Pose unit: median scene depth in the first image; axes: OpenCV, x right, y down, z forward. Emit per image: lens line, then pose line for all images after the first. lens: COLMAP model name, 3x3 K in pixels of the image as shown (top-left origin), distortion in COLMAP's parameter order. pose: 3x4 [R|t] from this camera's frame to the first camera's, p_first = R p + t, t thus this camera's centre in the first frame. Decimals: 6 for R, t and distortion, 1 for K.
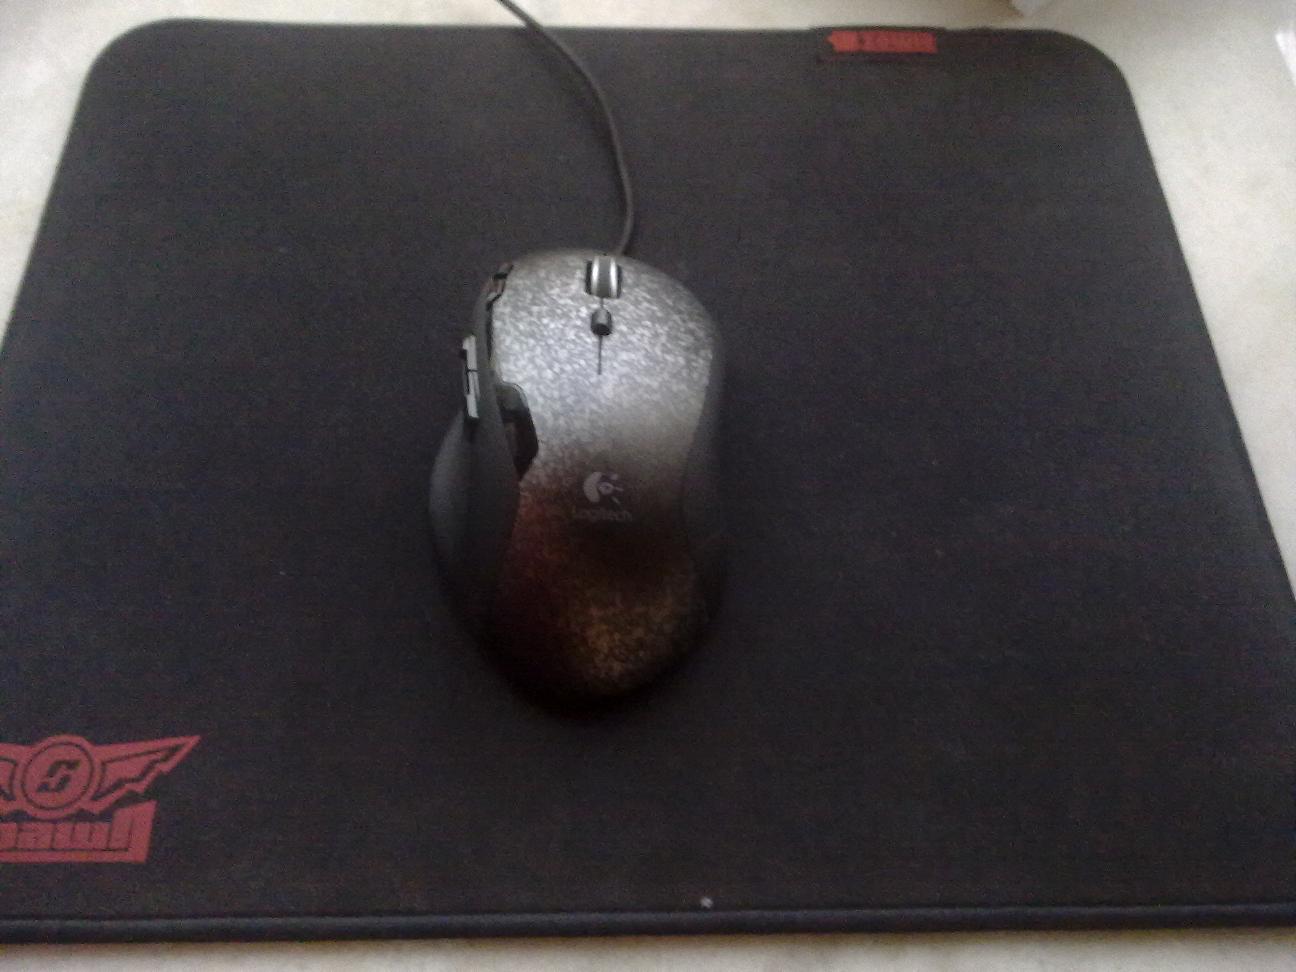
lens RADIAL K [[1279.4, 0, 650.9], [0, 1279.4, 476.9], [0, 0, 1]] dist [0.165281, 0.000000]
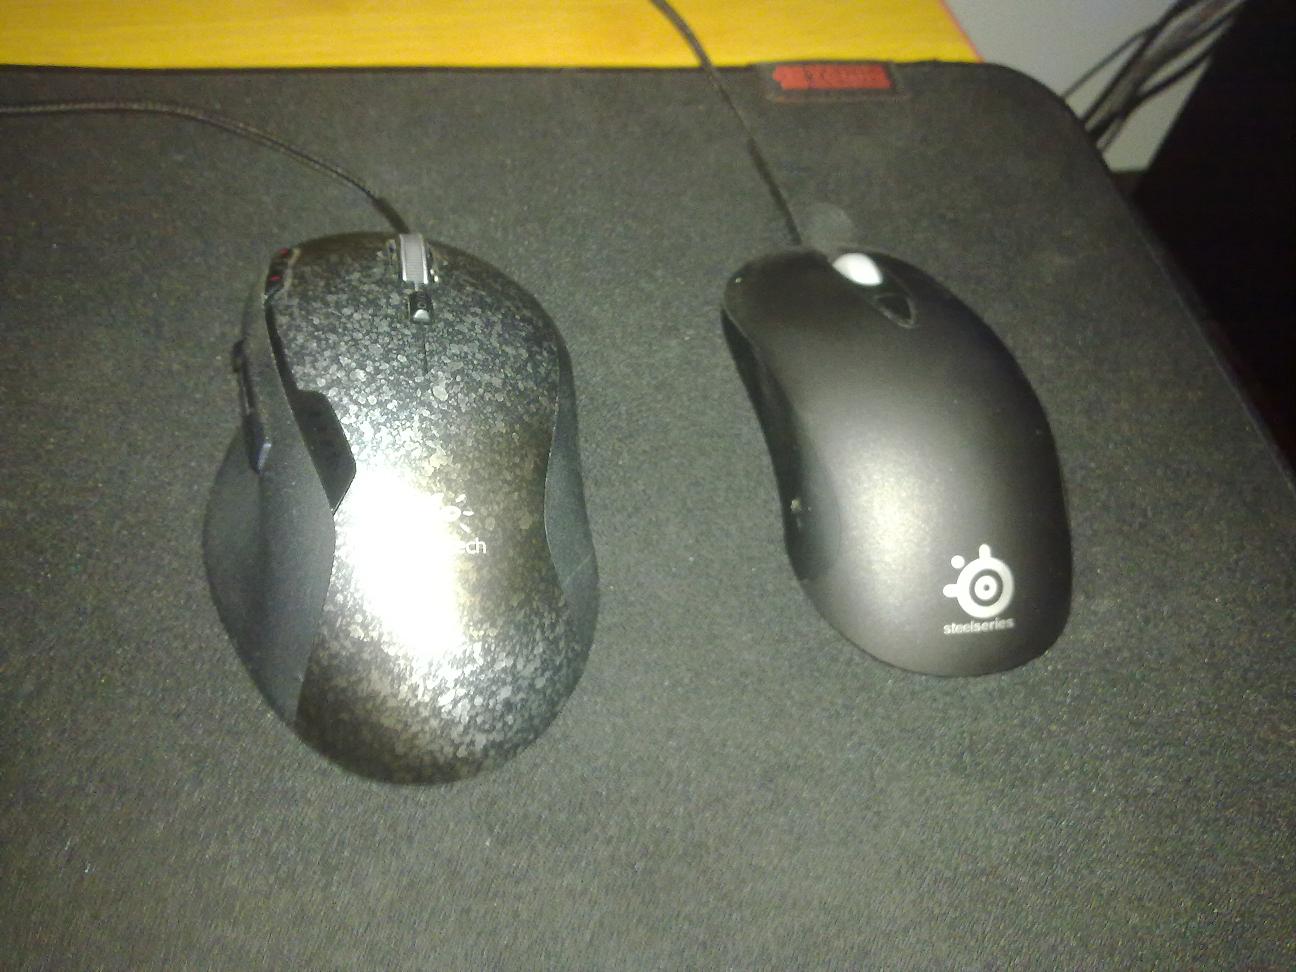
lens RADIAL K [[1279.4, 0, 653.5], [0, 1279.4, 482.6], [0, 0, 1]] dist [0.165281, 0.000000]
pose [[0.978056, -0.077629, 0.193338, -0.060957], [0.084878, 0.995955, -0.029484, 0.022909], [-0.190267, 0.045247, 0.980689, 0.192325]]
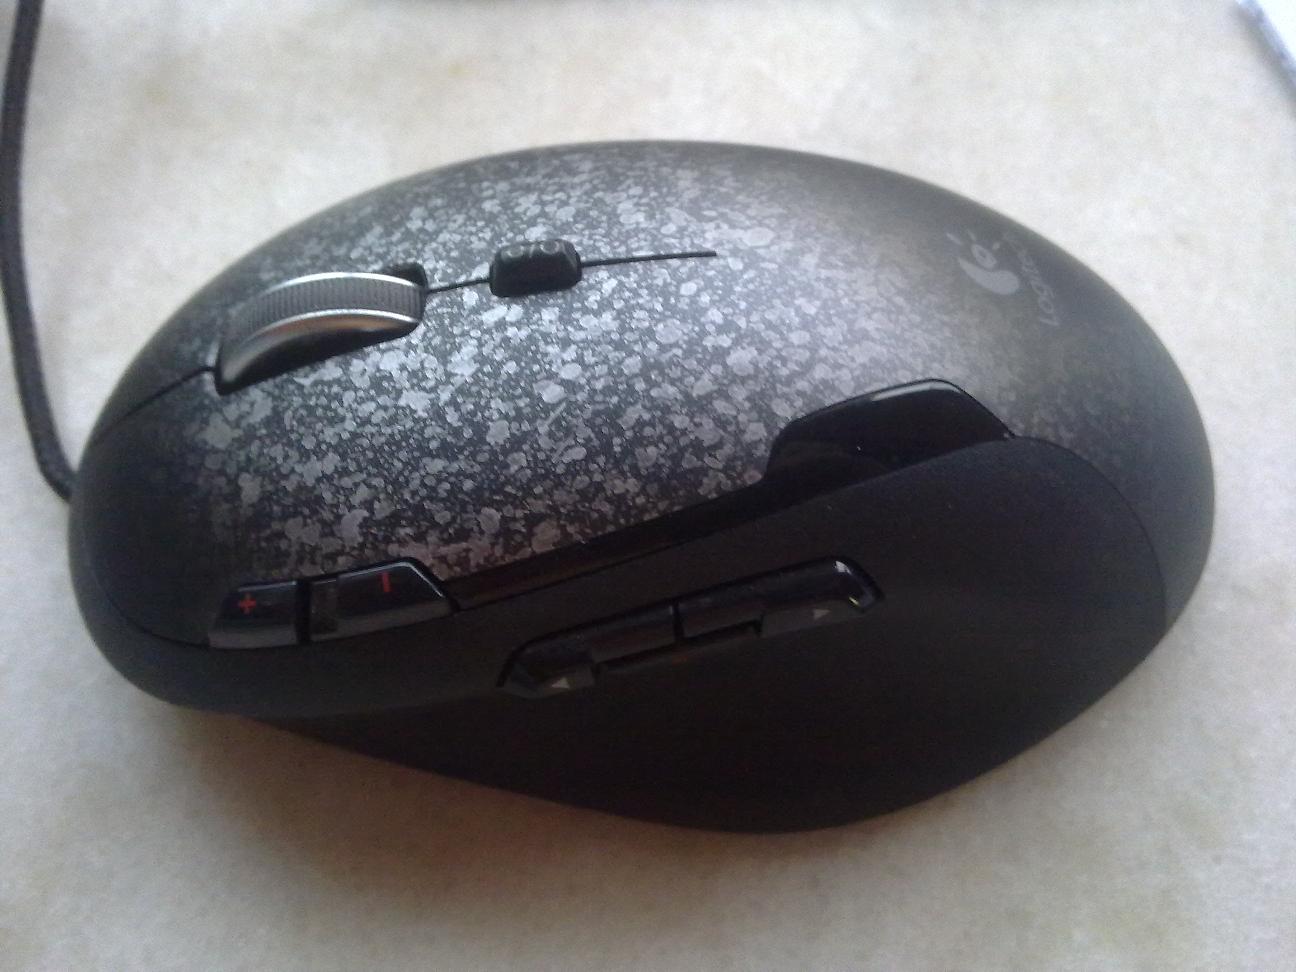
lens RADIAL K [[1279.4, 0, 645.1], [0, 1279.4, 489.3], [0, 0, 1]] dist [0.165281, 0.000000]
pose [[-0.142319, -0.876572, 0.459746, -0.276244], [0.782709, 0.184654, 0.594364, -0.311678], [-0.605897, 0.444437, 0.659821, 0.772550]]
